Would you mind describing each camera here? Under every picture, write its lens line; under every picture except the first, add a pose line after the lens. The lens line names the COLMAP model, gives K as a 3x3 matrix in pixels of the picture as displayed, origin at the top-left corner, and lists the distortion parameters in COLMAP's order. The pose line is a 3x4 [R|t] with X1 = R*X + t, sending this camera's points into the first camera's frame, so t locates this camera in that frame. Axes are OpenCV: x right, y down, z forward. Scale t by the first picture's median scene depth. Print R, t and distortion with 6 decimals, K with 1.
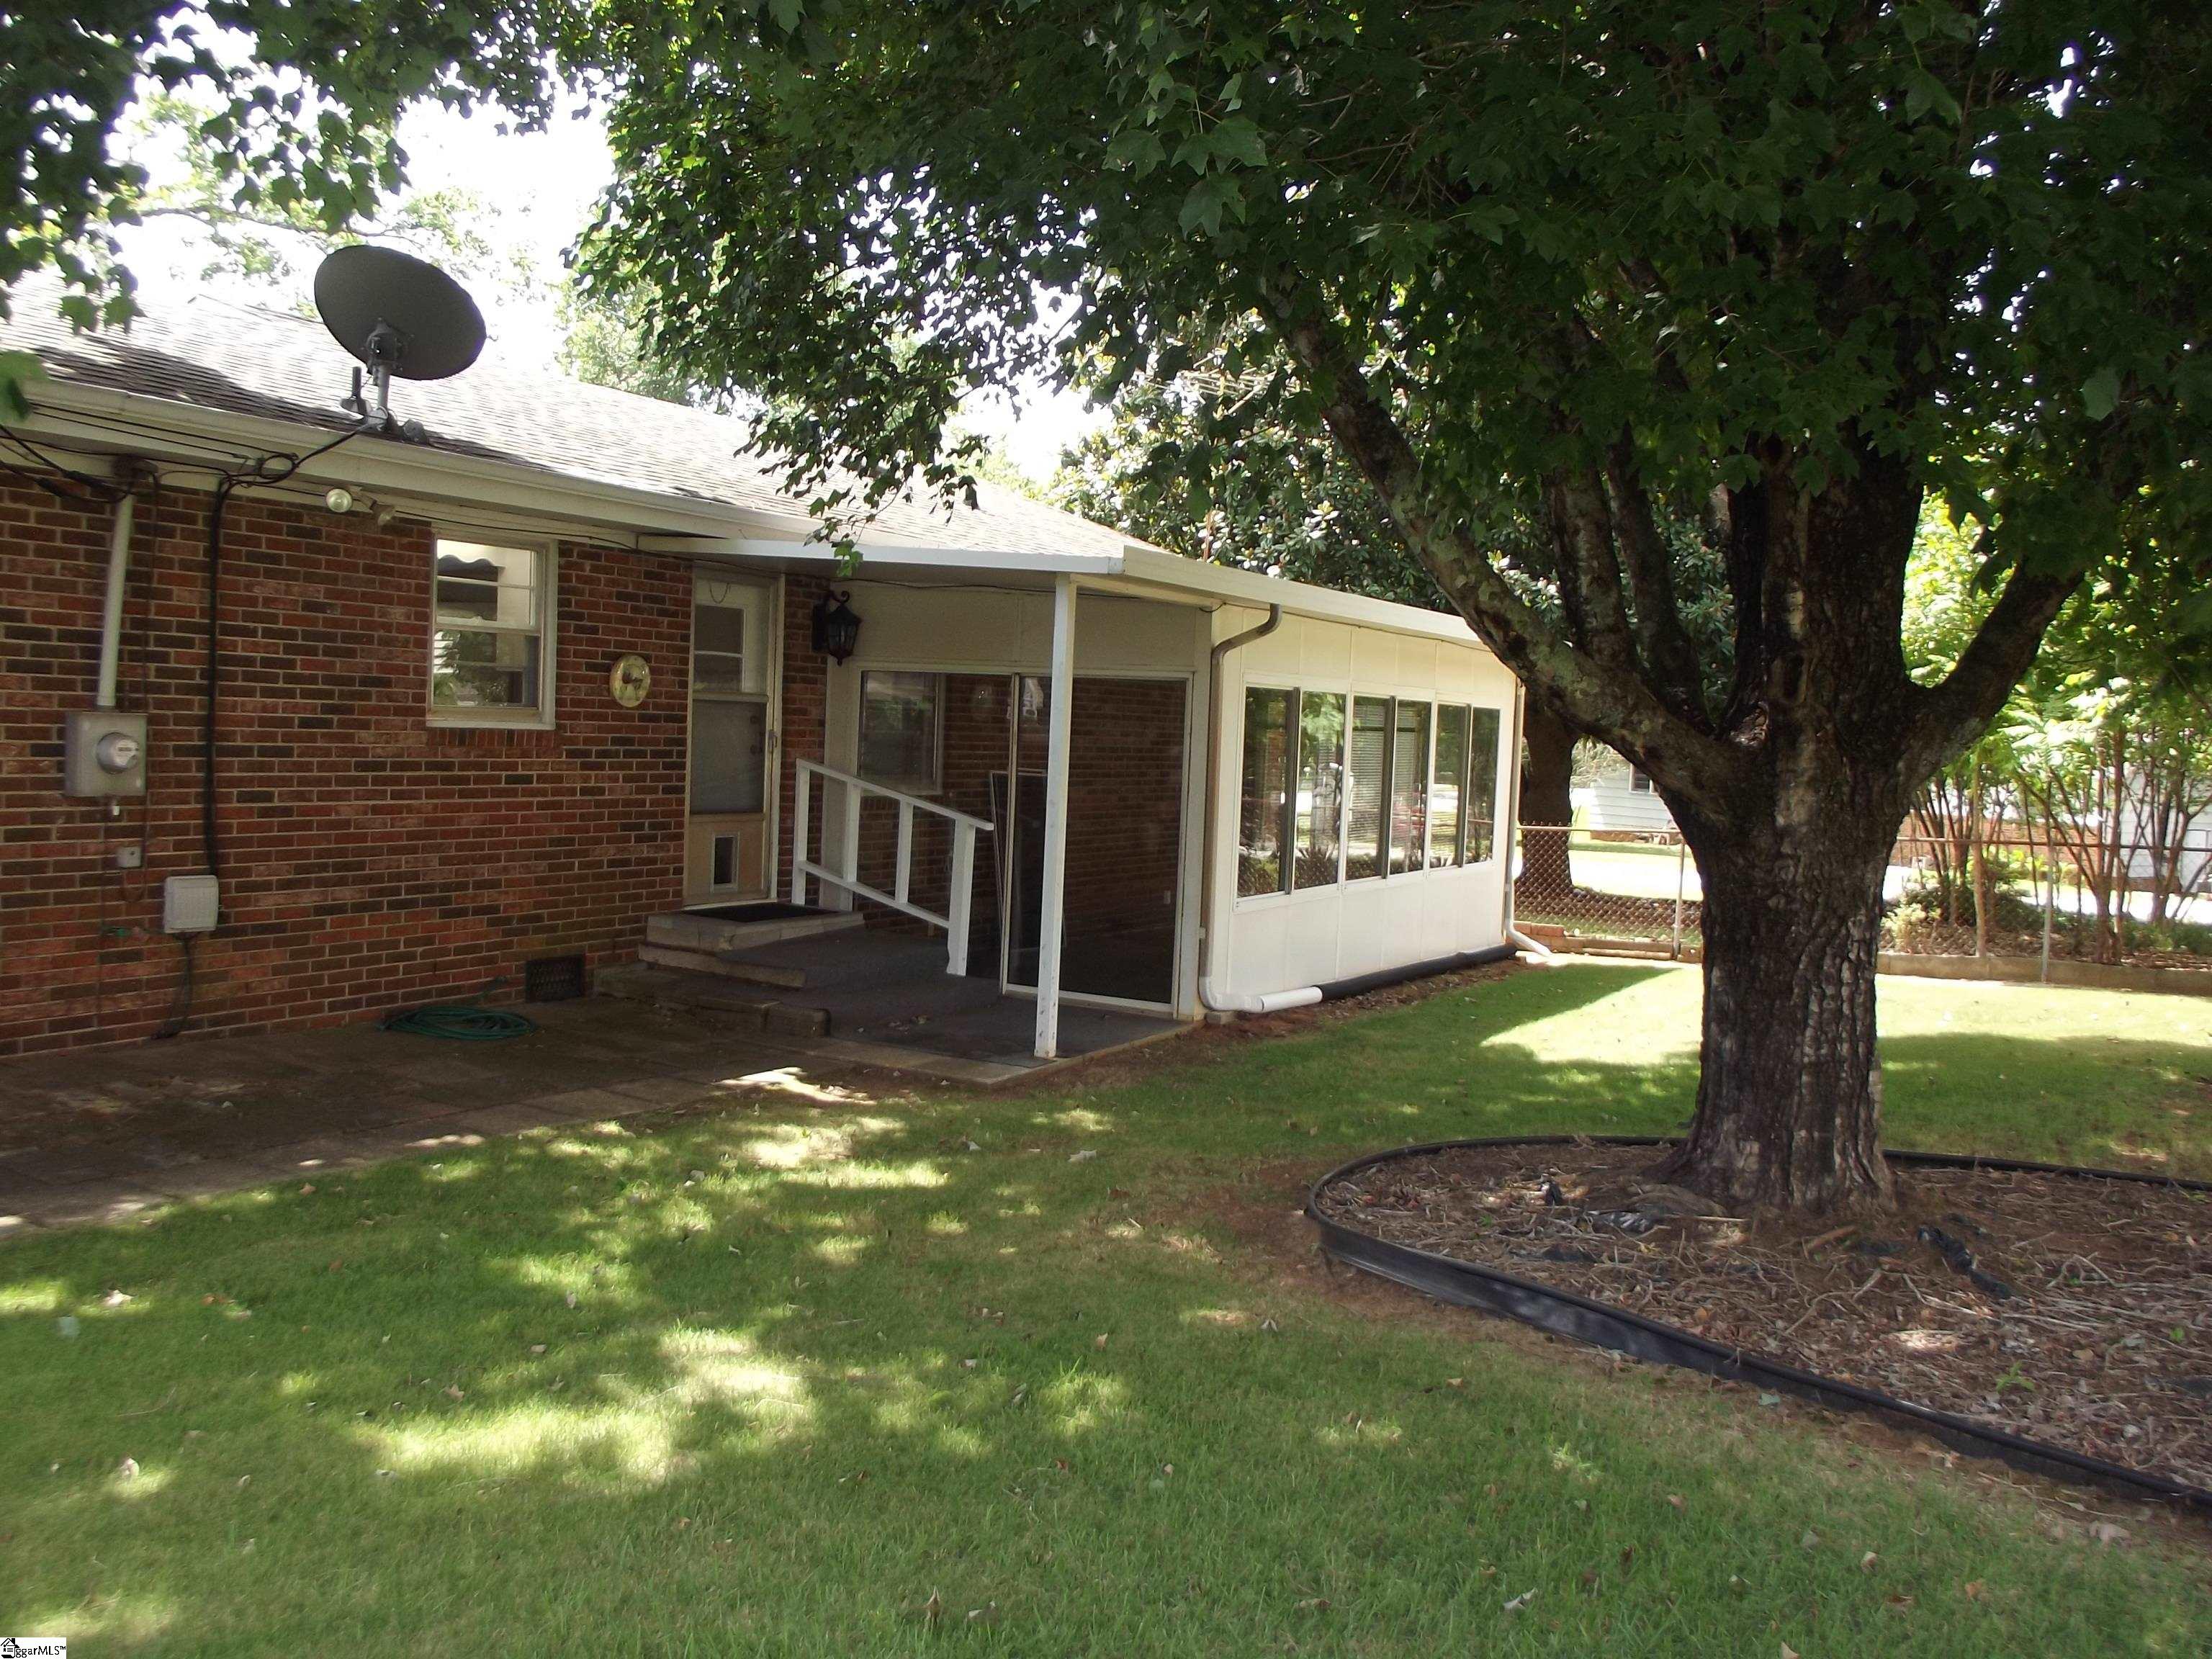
lens RADIAL K [[1837.7, 0, 1095.9], [0, 1837.7, 821.6], [0, 0, 1]] dist [-0.065499, 0.045719]
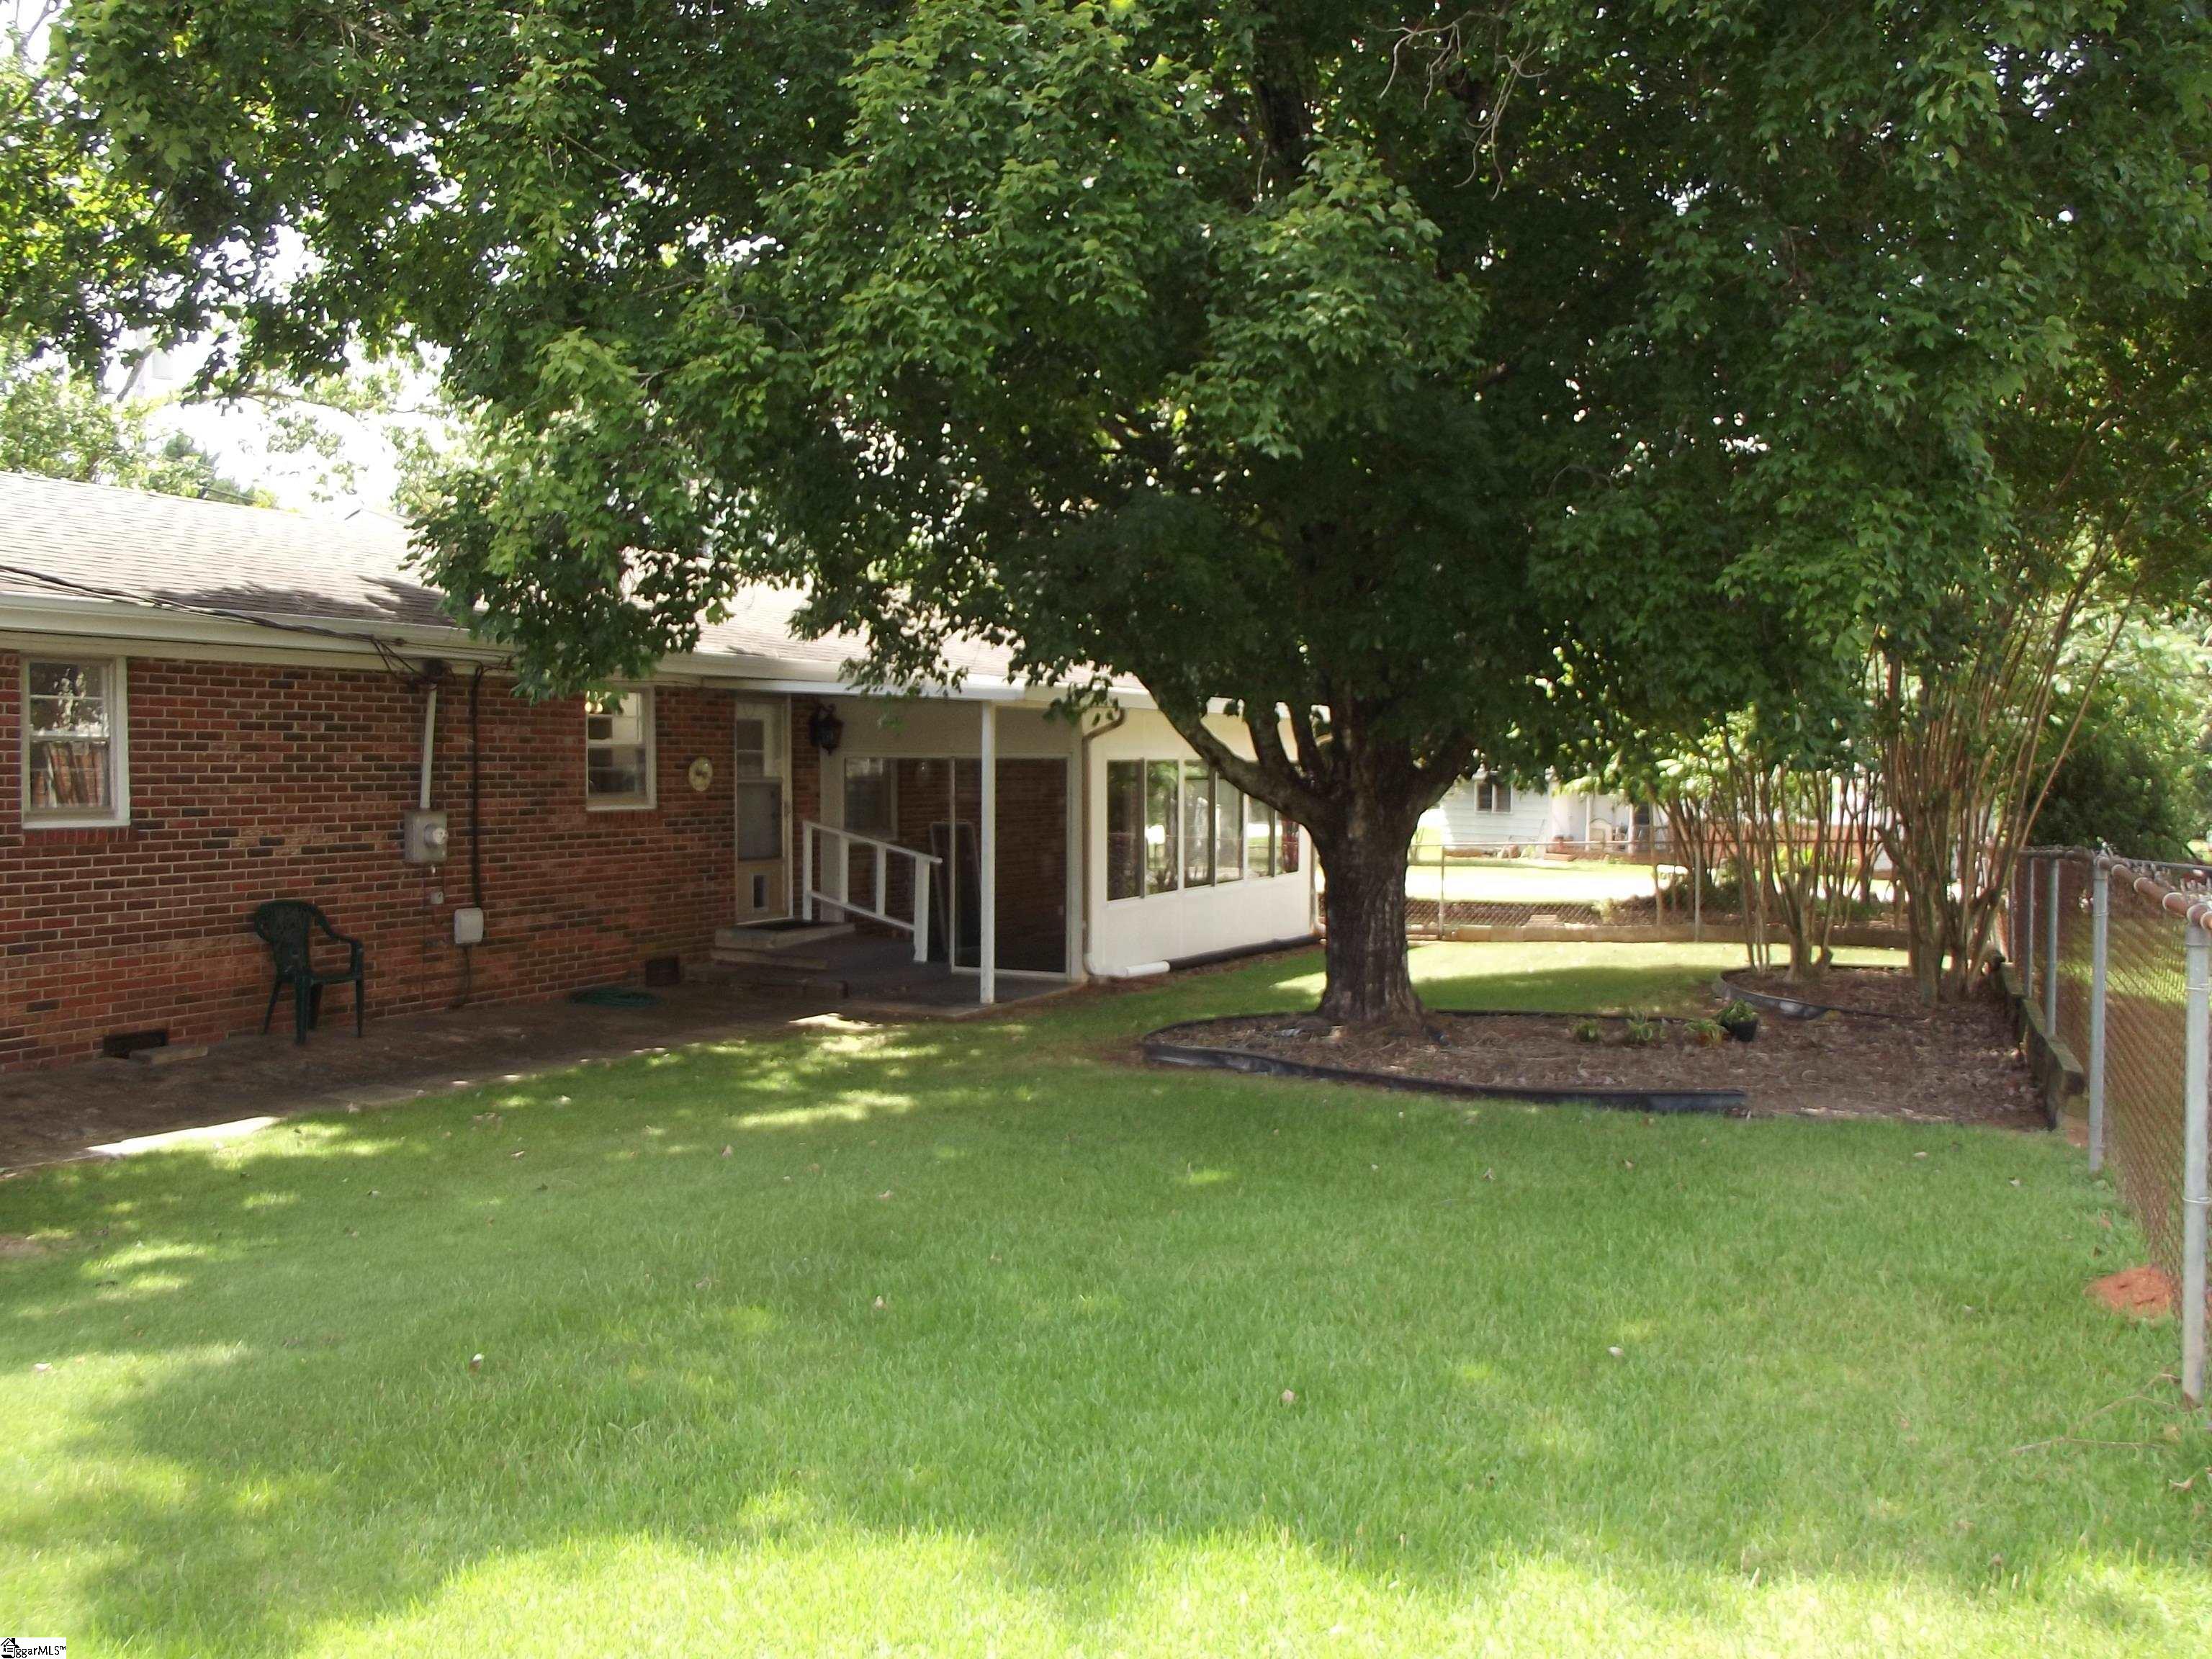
lens RADIAL K [[1837.7, 0, 1095.9], [0, 1837.7, 821.6], [0, 0, 1]] dist [-0.065499, 0.045719]
pose [[0.997370, -0.041249, 0.059603, -0.019317], [0.042453, 0.998916, -0.019083, 0.004960], [-0.058752, 0.021563, 0.998040, -0.514653]]
